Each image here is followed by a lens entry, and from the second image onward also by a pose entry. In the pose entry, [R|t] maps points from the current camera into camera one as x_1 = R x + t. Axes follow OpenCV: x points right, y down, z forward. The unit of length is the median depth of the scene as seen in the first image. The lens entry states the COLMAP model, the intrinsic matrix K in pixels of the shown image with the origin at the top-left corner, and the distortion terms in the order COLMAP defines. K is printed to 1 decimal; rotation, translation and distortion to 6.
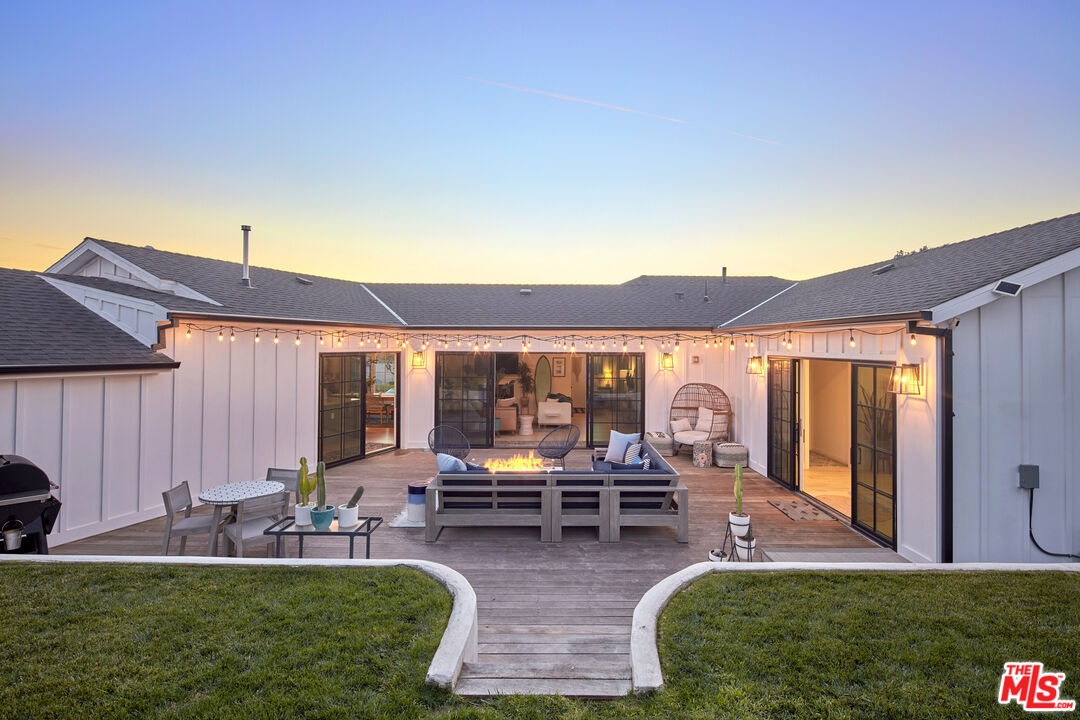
lens RADIAL K [[477.4, 0, 540.1], [0, 477.4, 341.8], [0, 0, 1]] dist [-0.001178, 0.000051]
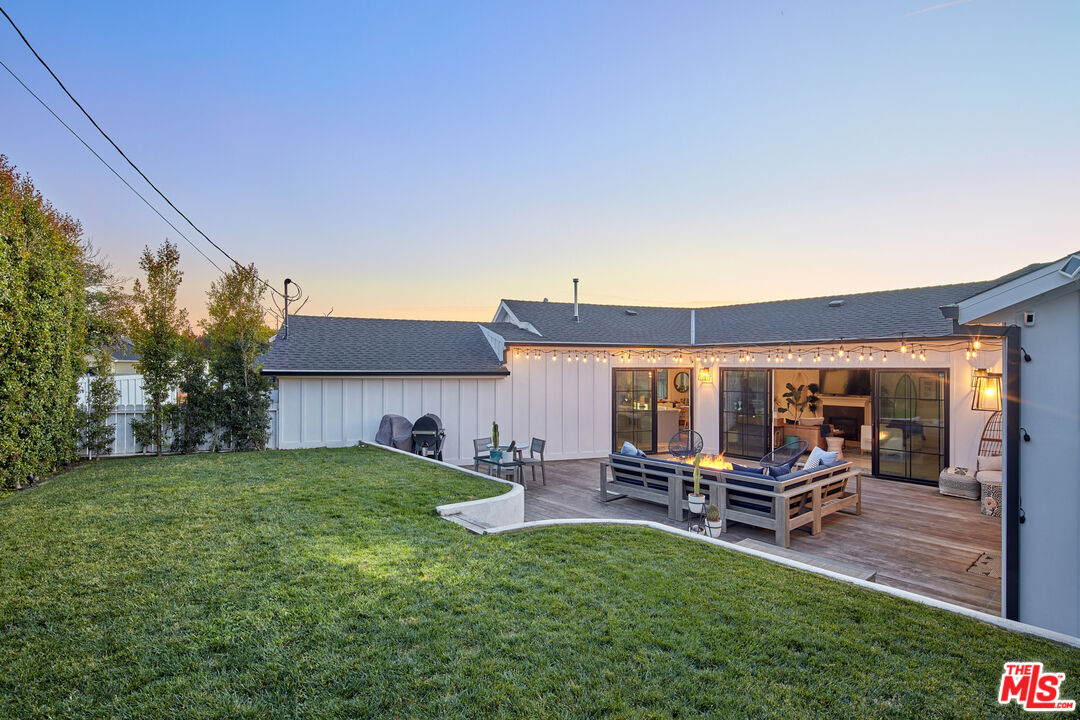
lens RADIAL K [[520.7, 0, 601.3], [0, 520.7, 363.7], [0, 0, 1]] dist [-0.001936, -0.000112]
pose [[0.701535, -0.008657, -0.712582, 0.587612], [0.008438, 0.999957, -0.003842, 0.018687], [0.712585, -0.003317, 0.701578, -0.040503]]
